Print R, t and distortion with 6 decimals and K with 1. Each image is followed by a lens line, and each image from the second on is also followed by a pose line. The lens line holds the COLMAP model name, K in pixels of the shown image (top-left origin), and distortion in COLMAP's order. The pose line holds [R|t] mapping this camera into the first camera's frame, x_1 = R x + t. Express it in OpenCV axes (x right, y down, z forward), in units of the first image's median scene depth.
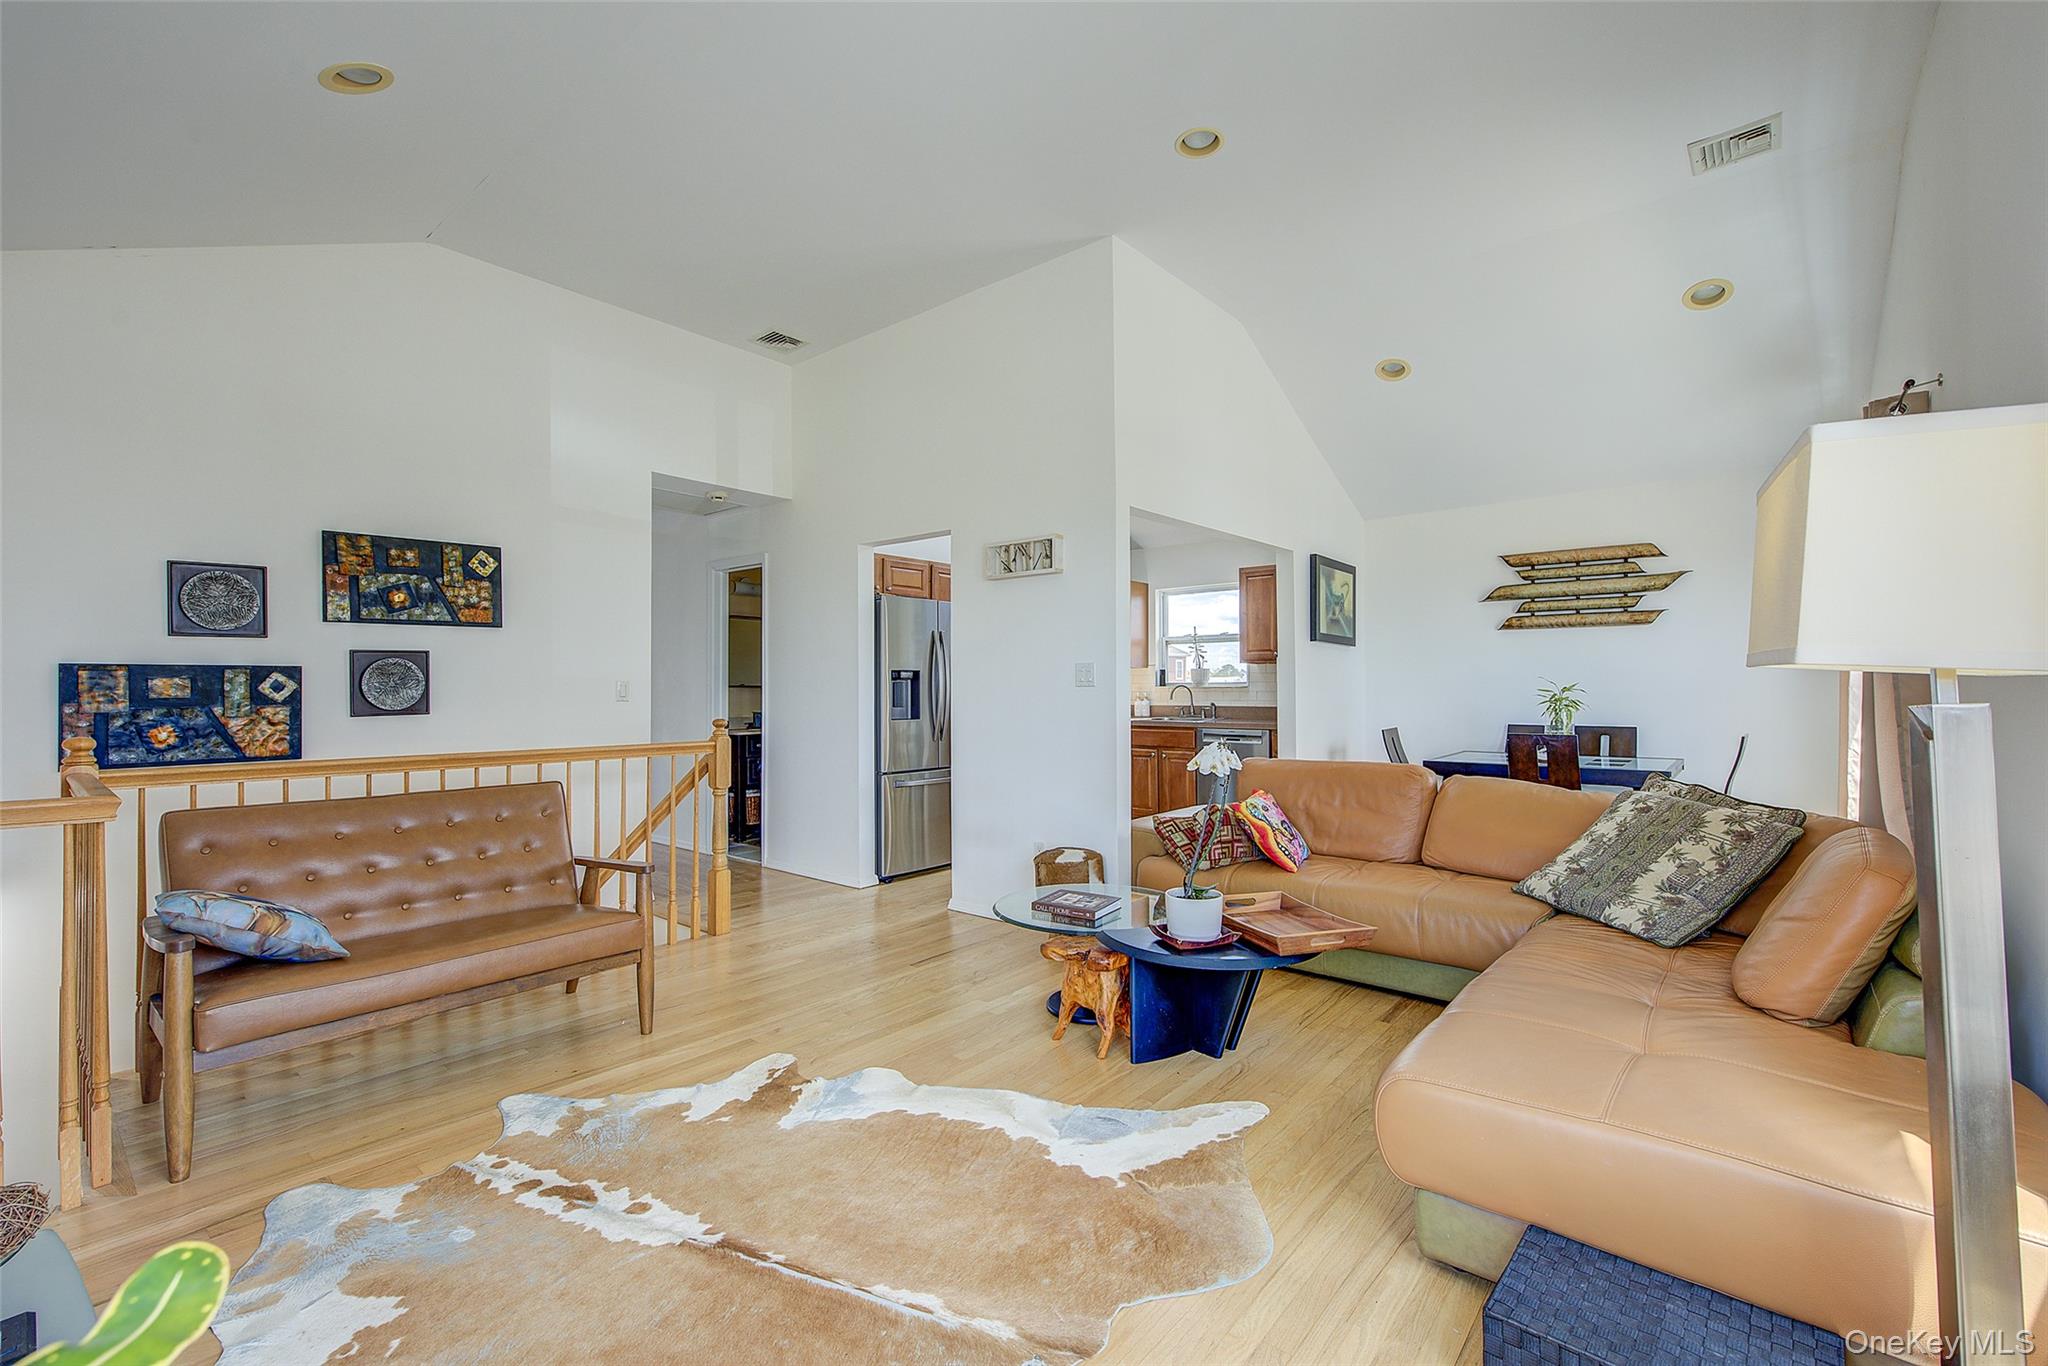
lens RADIAL K [[873.6, 0, 1024.0], [0, 873.6, 683.0], [0, 0, 1]] dist [0.002049, 0.000215]
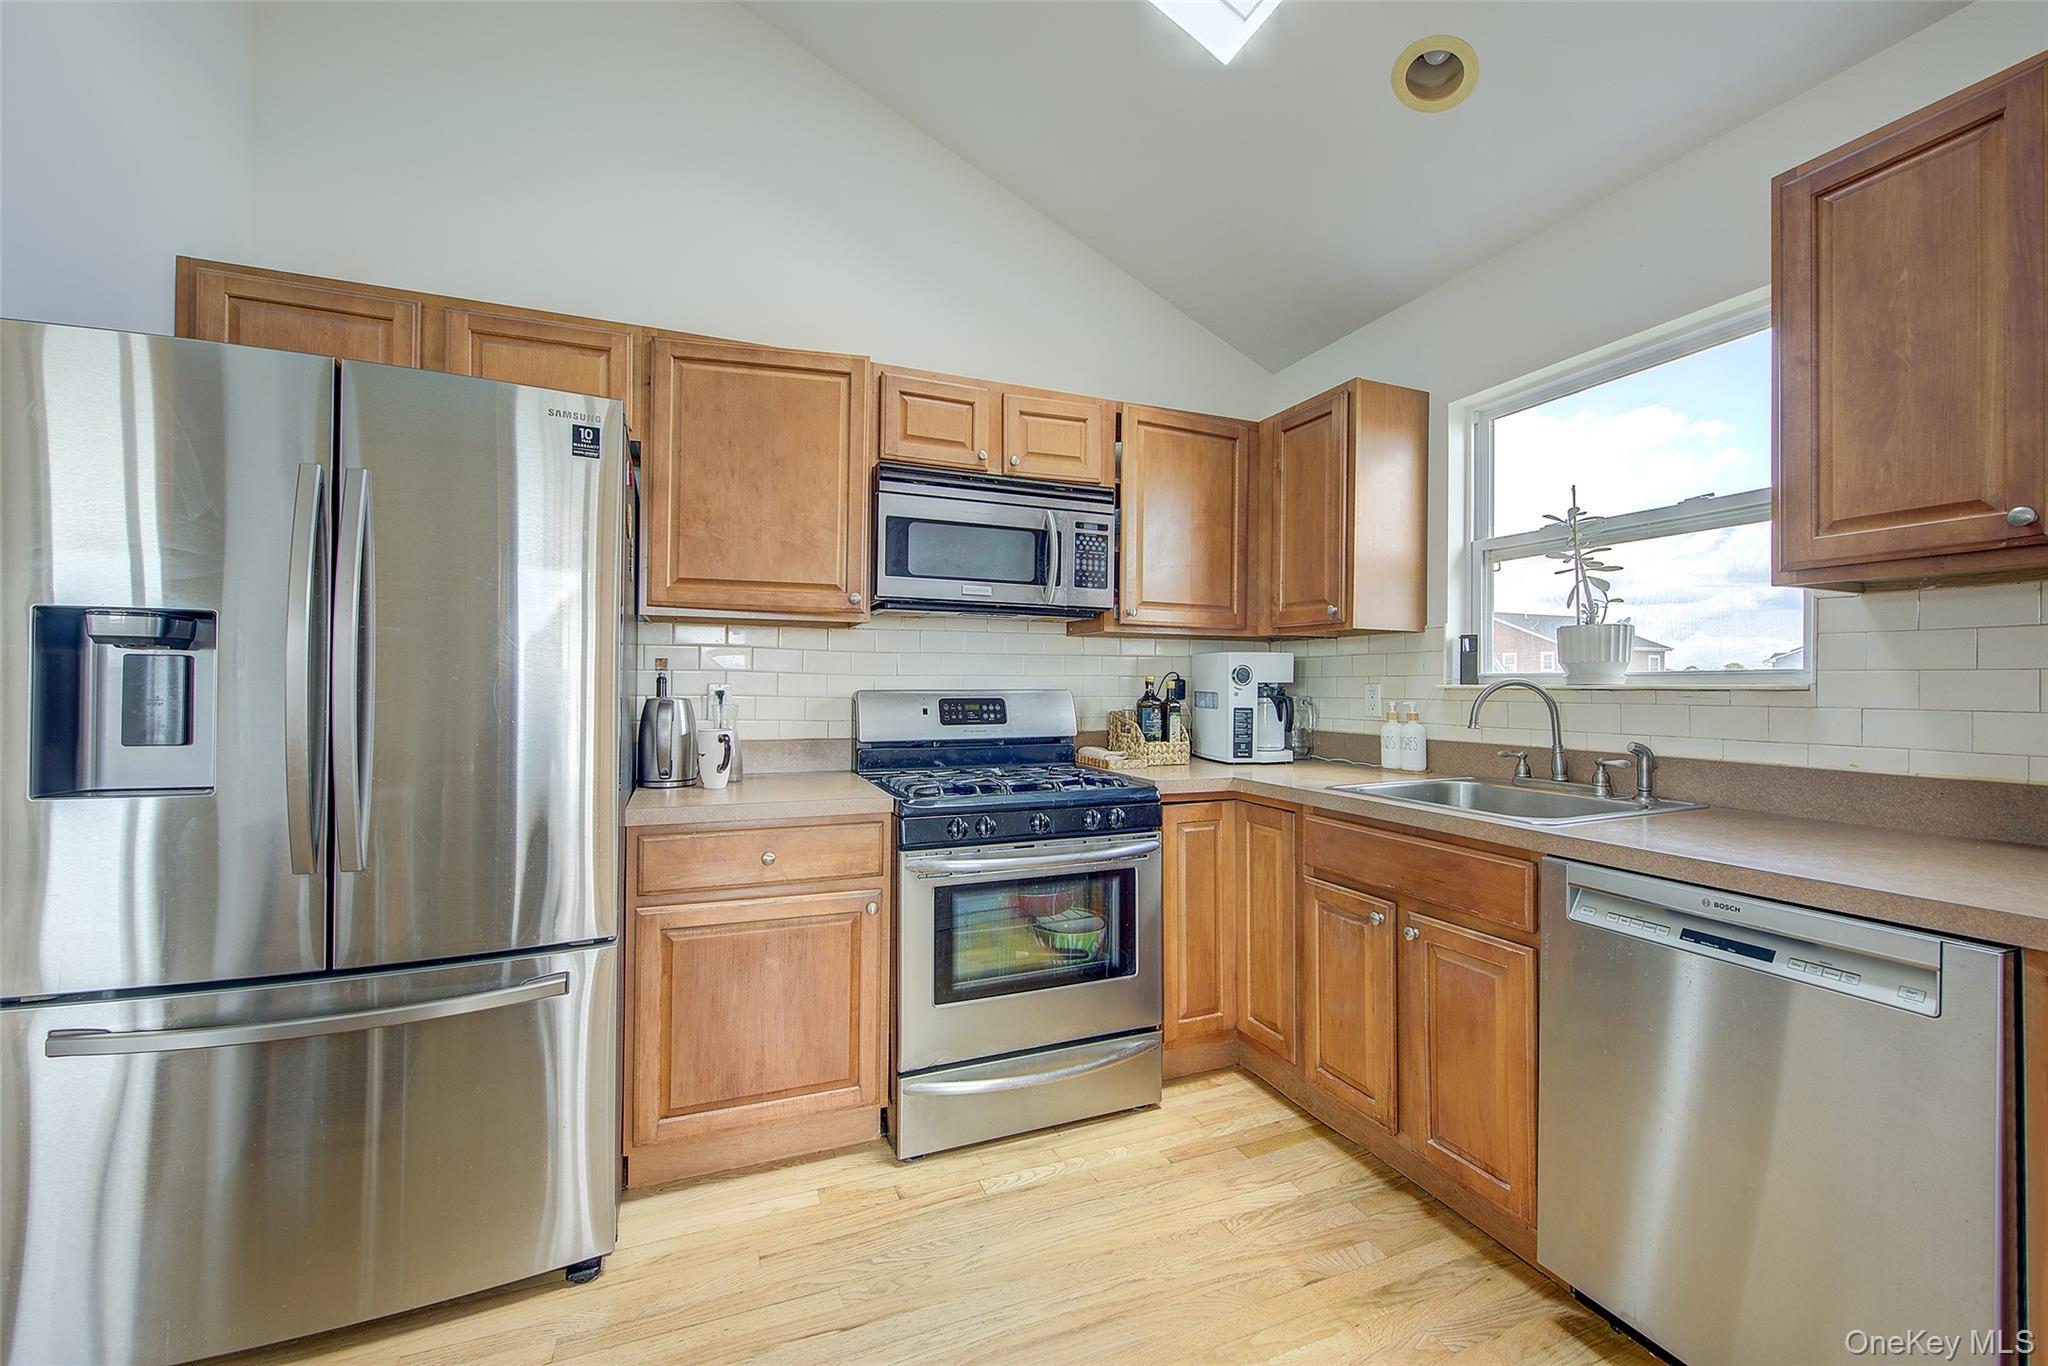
lens RADIAL K [[813.0, 0, 1029.4], [0, 813.0, 680.8], [0, 0, 1]] dist [0.006020, -0.004773]
pose [[0.886456, 0.008028, -0.462743, 0.178842], [-0.007696, 0.999967, 0.002605, 0.003515], [0.462749, 0.001252, 0.886488, 0.745424]]
